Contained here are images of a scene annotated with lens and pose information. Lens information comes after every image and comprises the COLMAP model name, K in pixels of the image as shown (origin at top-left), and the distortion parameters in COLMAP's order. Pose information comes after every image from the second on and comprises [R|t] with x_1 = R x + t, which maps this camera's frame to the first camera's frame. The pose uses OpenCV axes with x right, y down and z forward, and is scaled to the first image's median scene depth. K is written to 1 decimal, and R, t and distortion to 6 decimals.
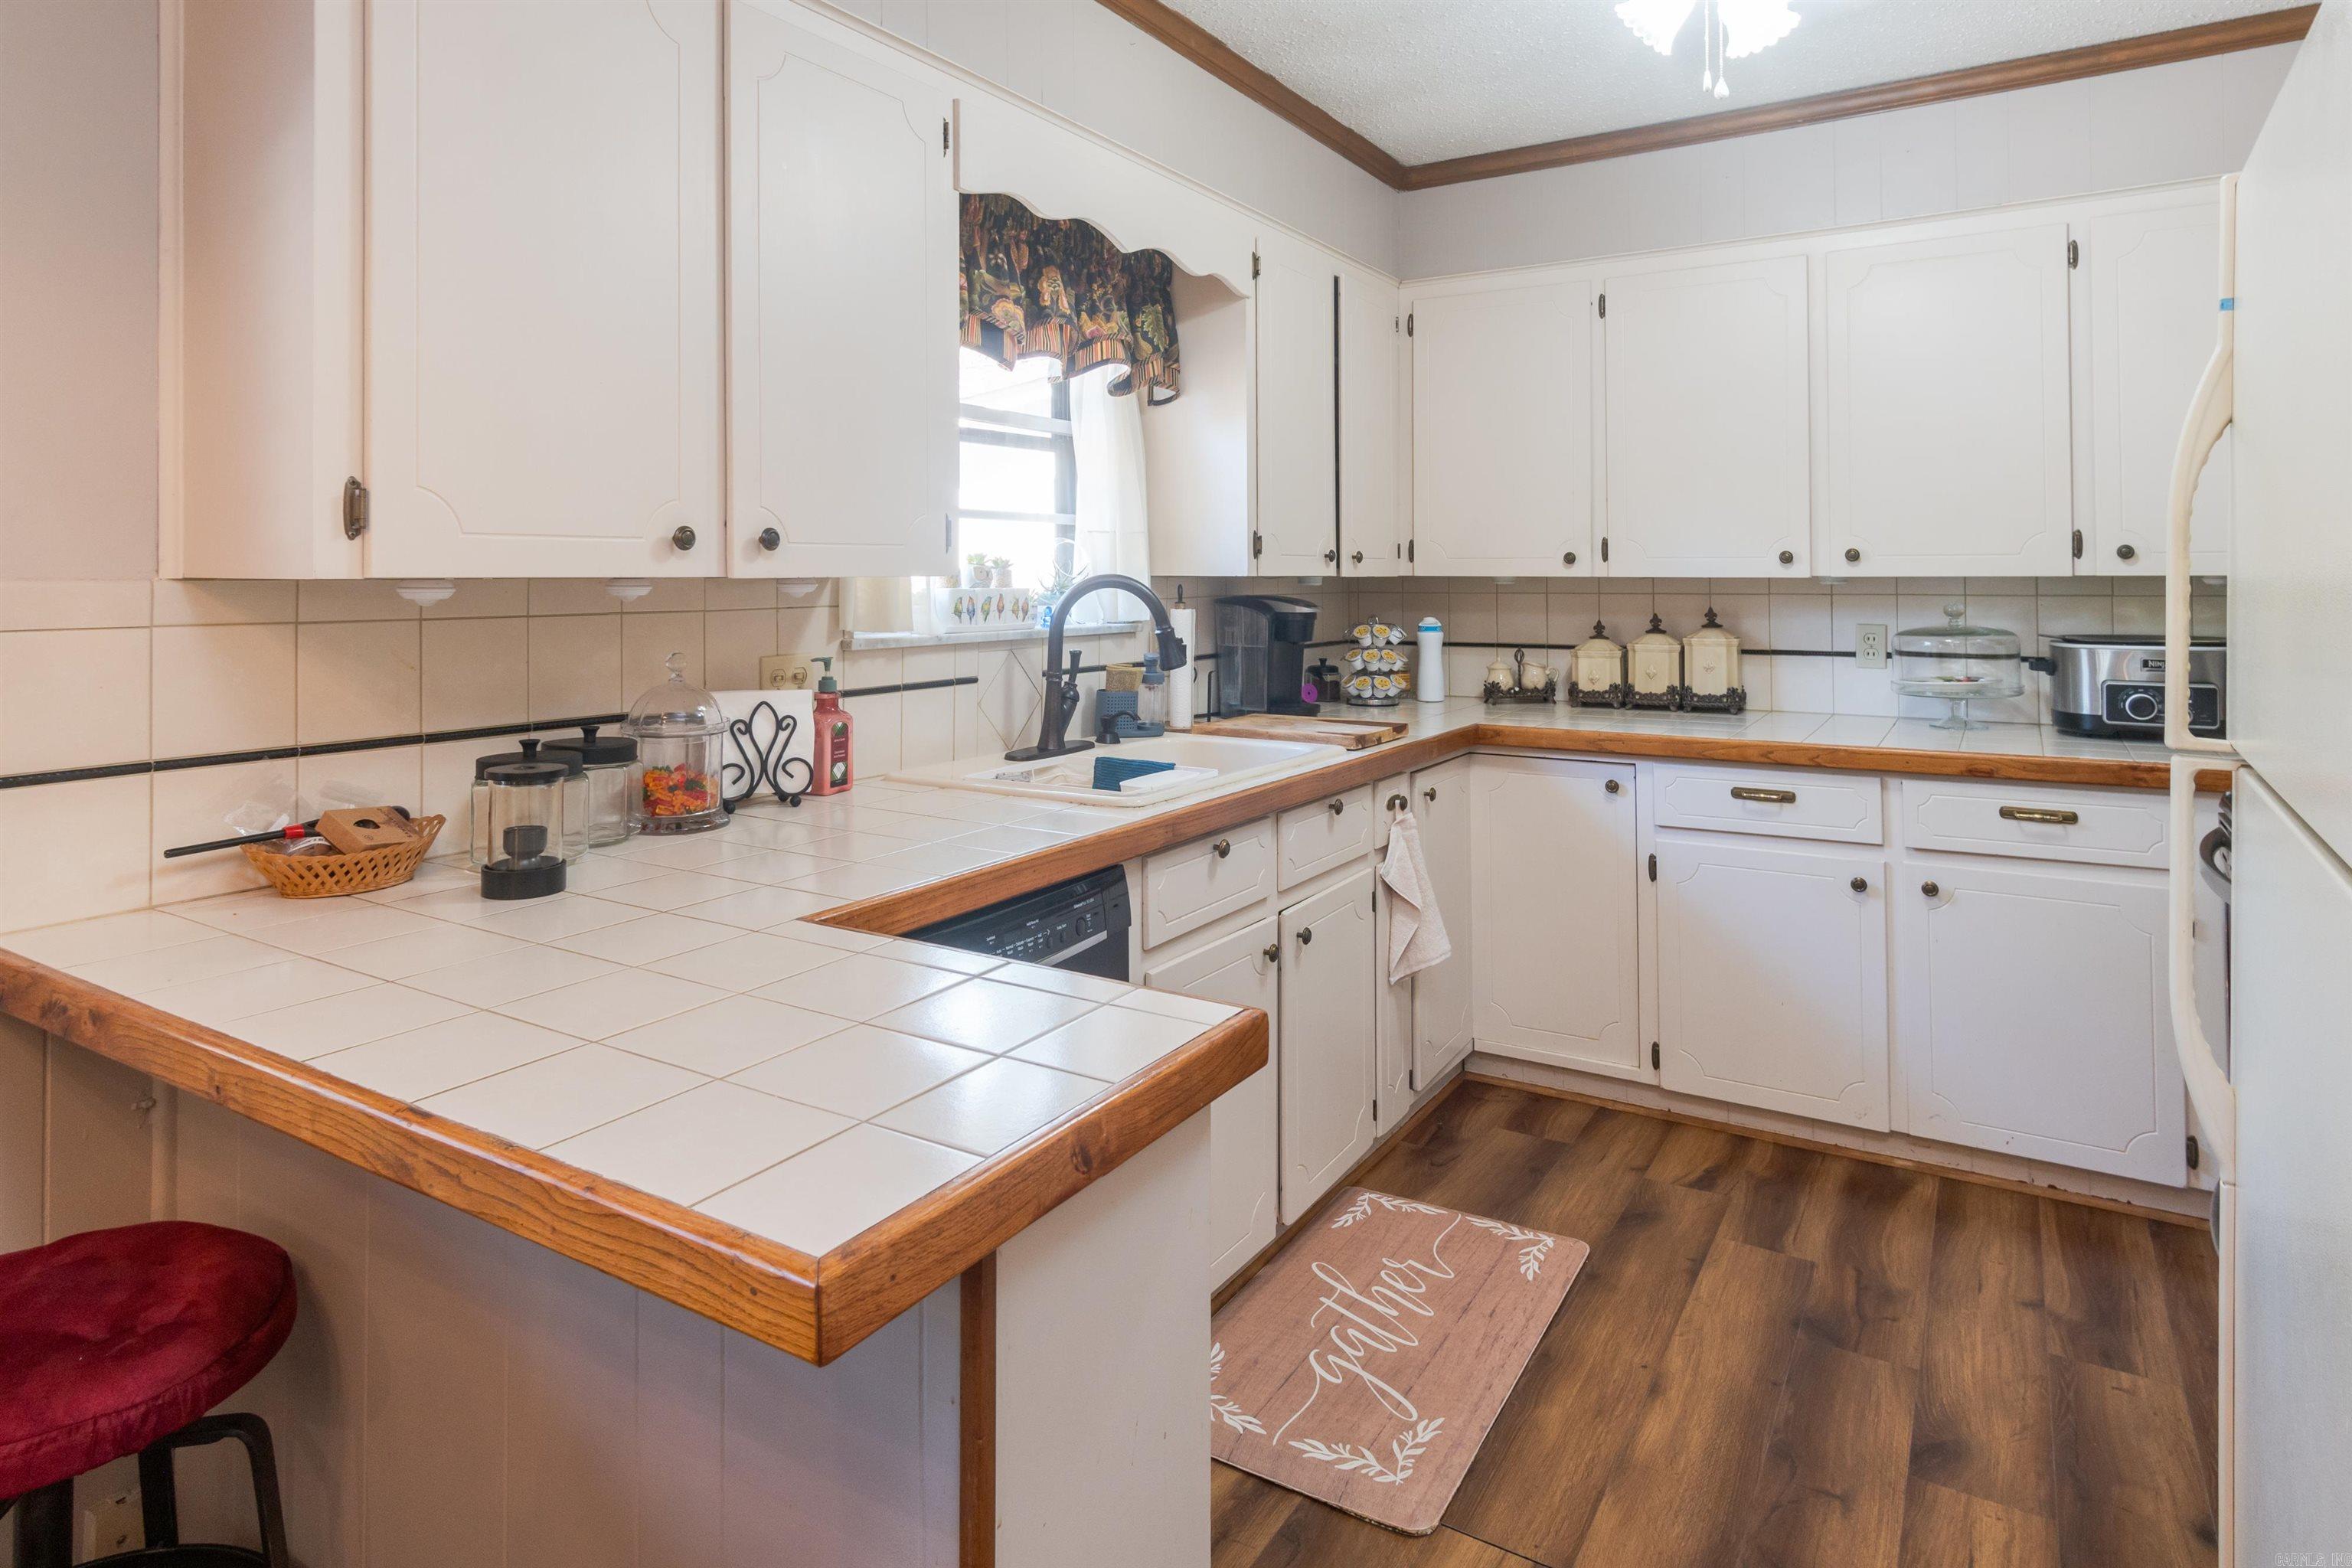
lens RADIAL K [[1340.9, 0, 1172.4], [0, 1340.9, 556.5], [0, 0, 1]] dist [0.007062, 0.001215]
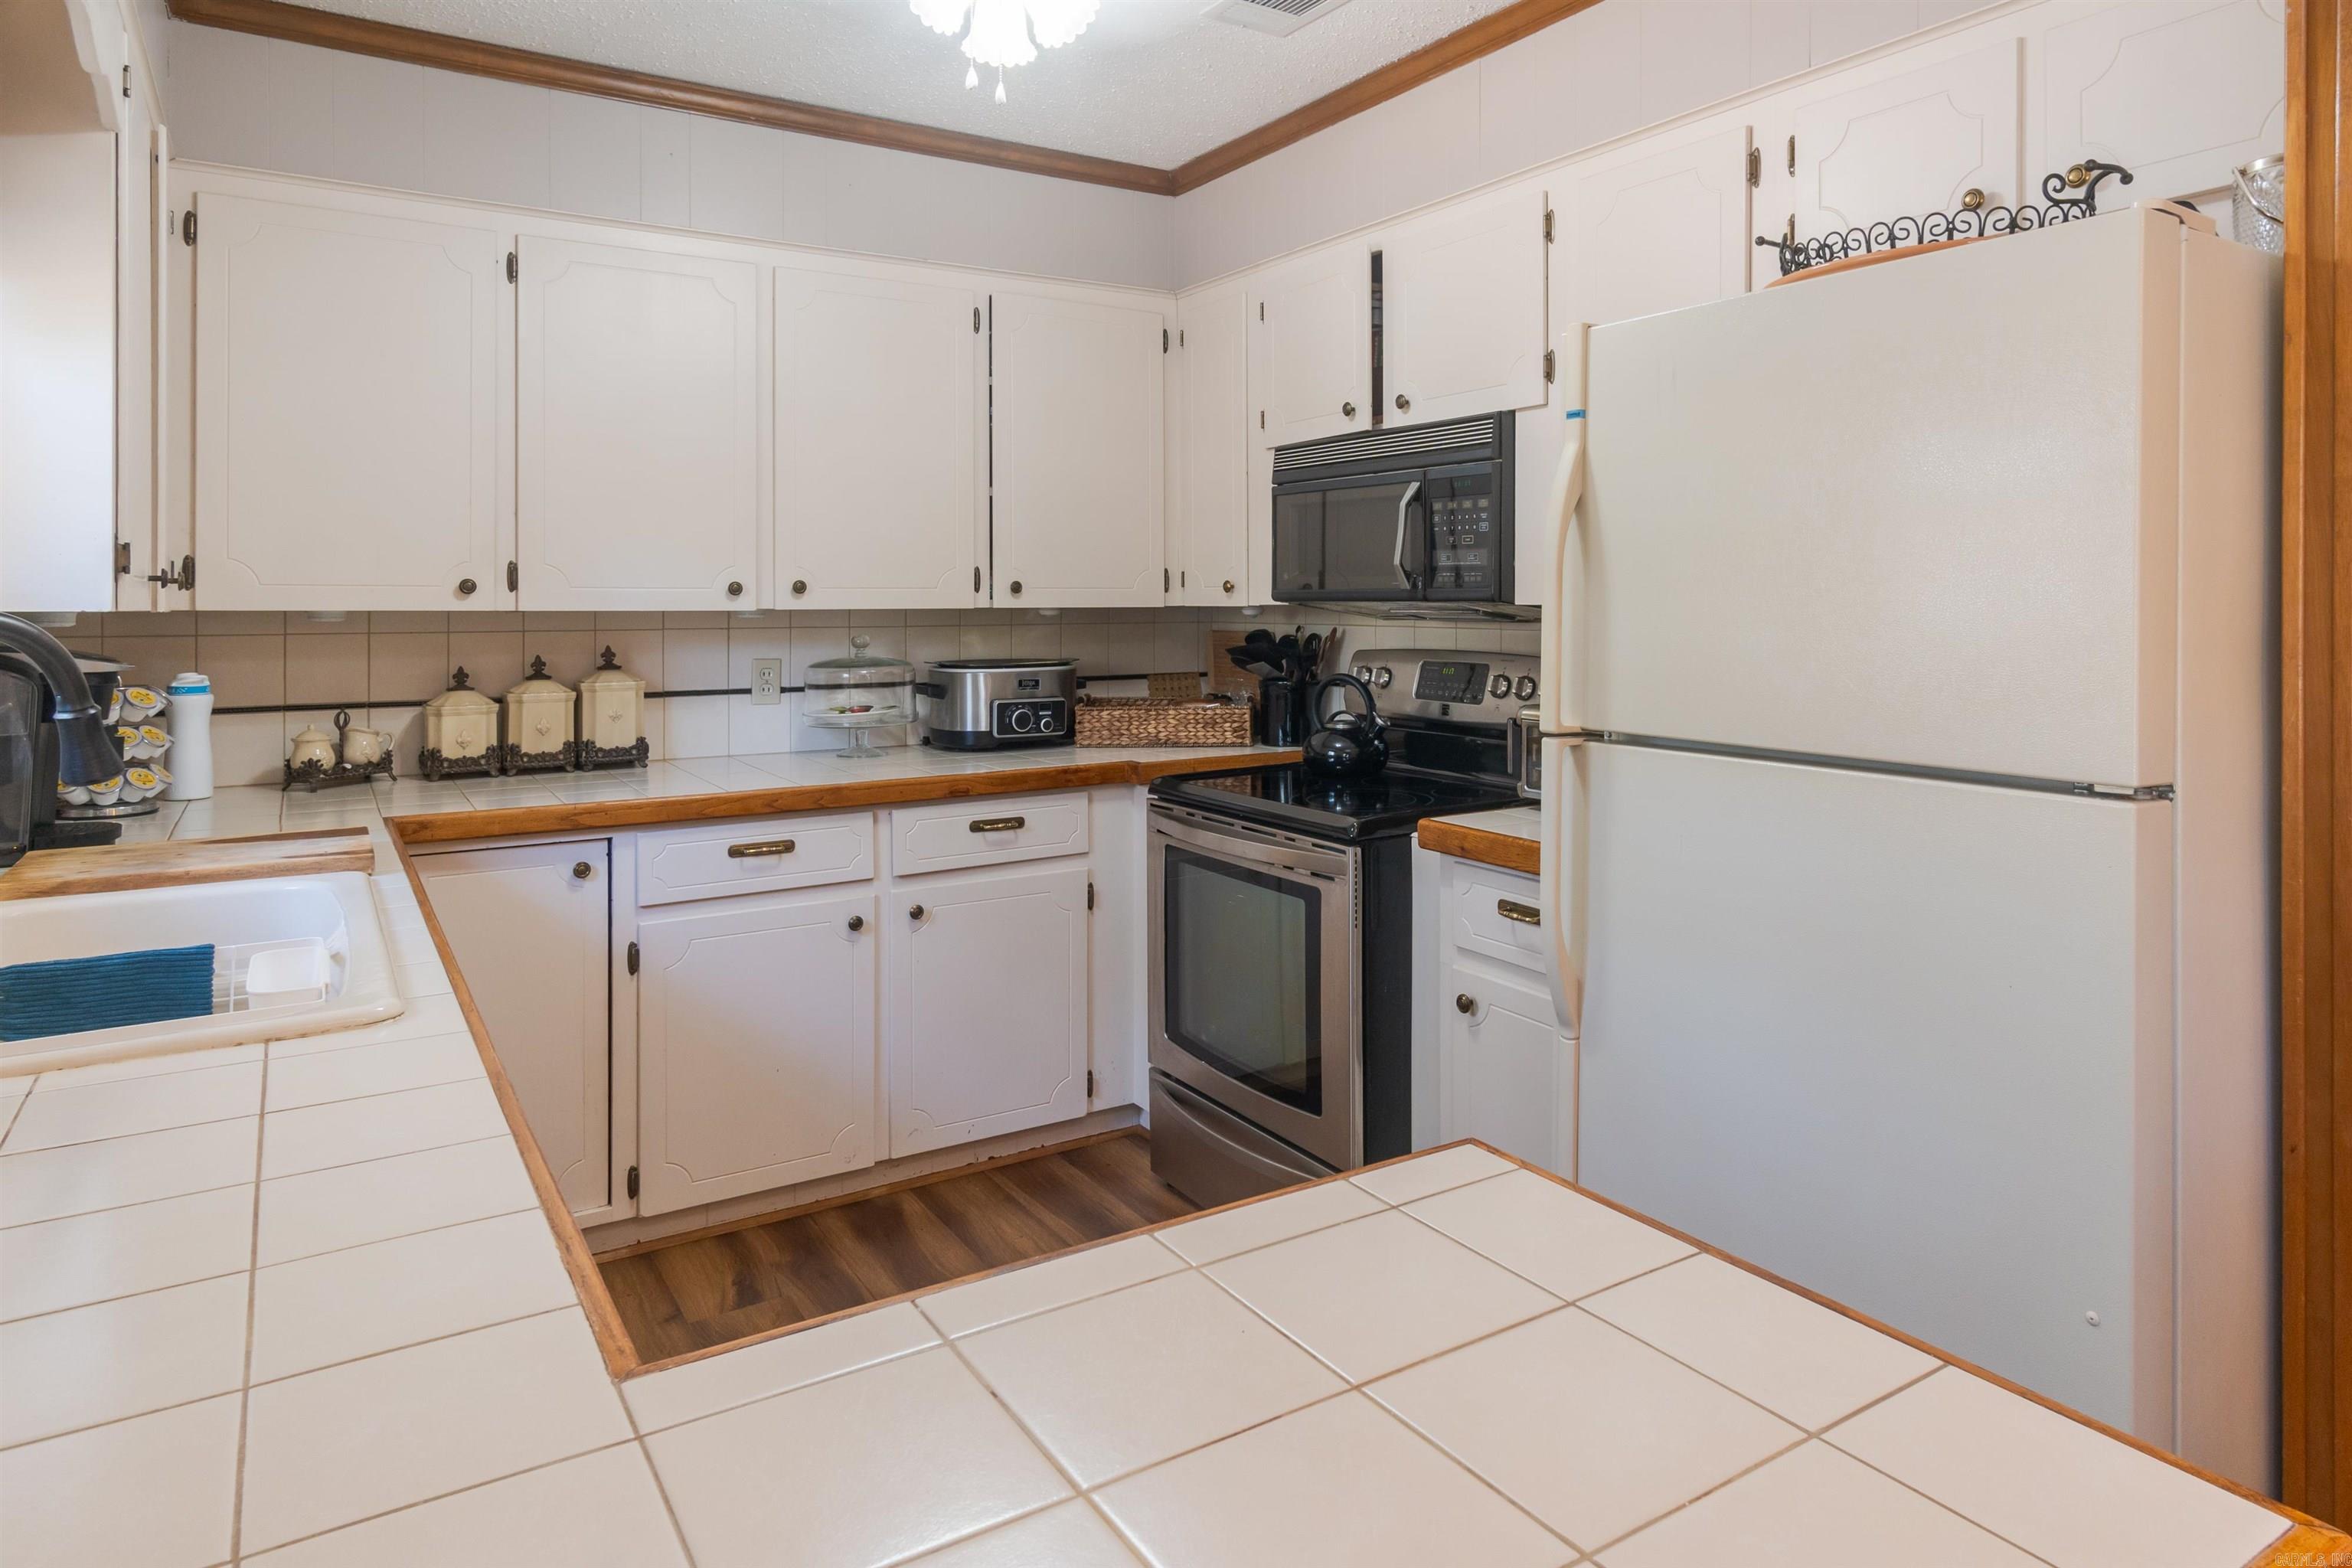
lens RADIAL K [[1427.5, 0, 1228.1], [0, 1427.5, 598.9], [0, 0, 1]] dist [0.006588, 0.000926]
pose [[0.418521, 0.003271, 0.908201, -0.287692], [-0.010581, 0.999943, 0.001275, 0.002858], [-0.908146, -0.010143, 0.418531, 0.284990]]
